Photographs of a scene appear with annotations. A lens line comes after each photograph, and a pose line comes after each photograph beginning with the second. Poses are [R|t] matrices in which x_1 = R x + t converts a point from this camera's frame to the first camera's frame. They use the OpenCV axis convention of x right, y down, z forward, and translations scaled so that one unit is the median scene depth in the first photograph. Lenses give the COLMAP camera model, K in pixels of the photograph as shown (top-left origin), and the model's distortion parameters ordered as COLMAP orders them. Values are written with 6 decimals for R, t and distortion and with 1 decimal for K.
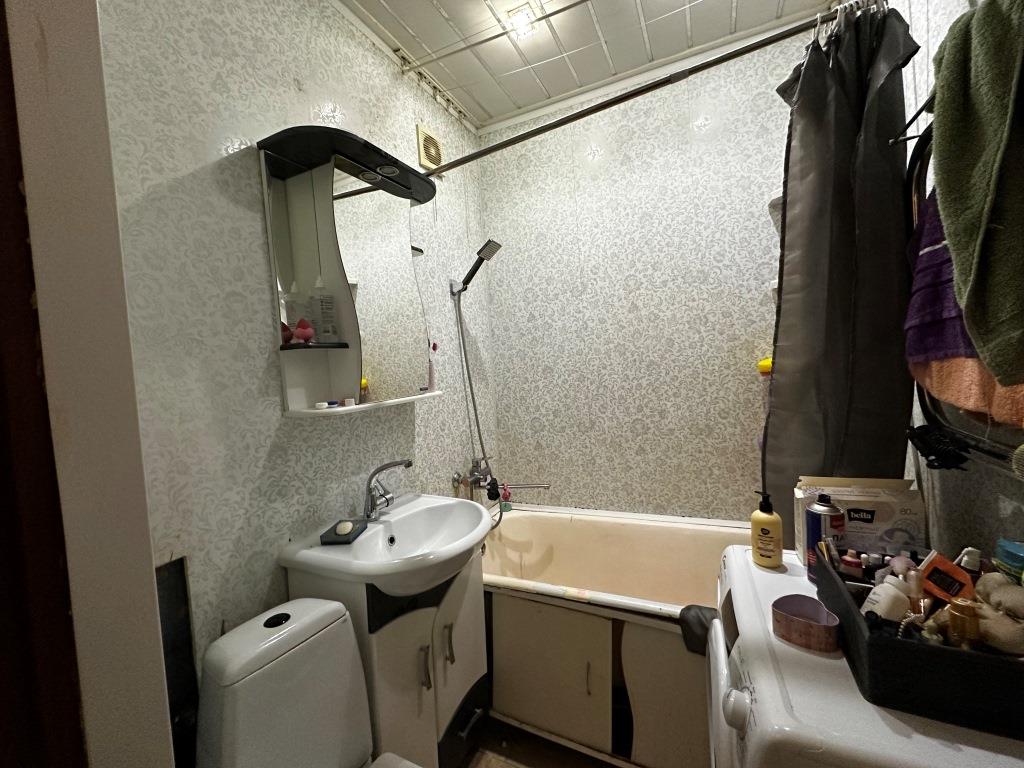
lens RADIAL K [[409.3, 0, 511.2], [0, 409.3, 382.7], [0, 0, 1]] dist [-0.001052, 0.000212]
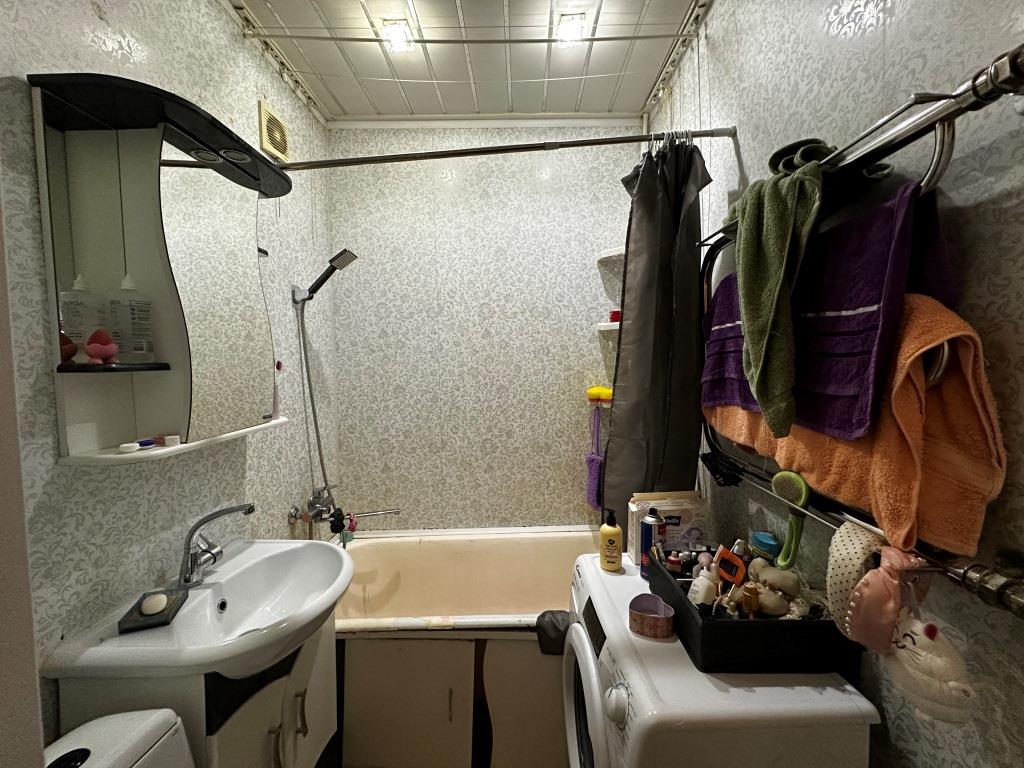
lens RADIAL K [[409.3, 0, 511.2], [0, 409.3, 382.7], [0, 0, 1]] dist [-0.001052, 0.000212]
pose [[0.905852, 0.029627, 0.422557, -0.129603], [-0.024547, 0.999546, -0.017459, -0.058891], [-0.422882, 0.005443, 0.906168, 0.017968]]
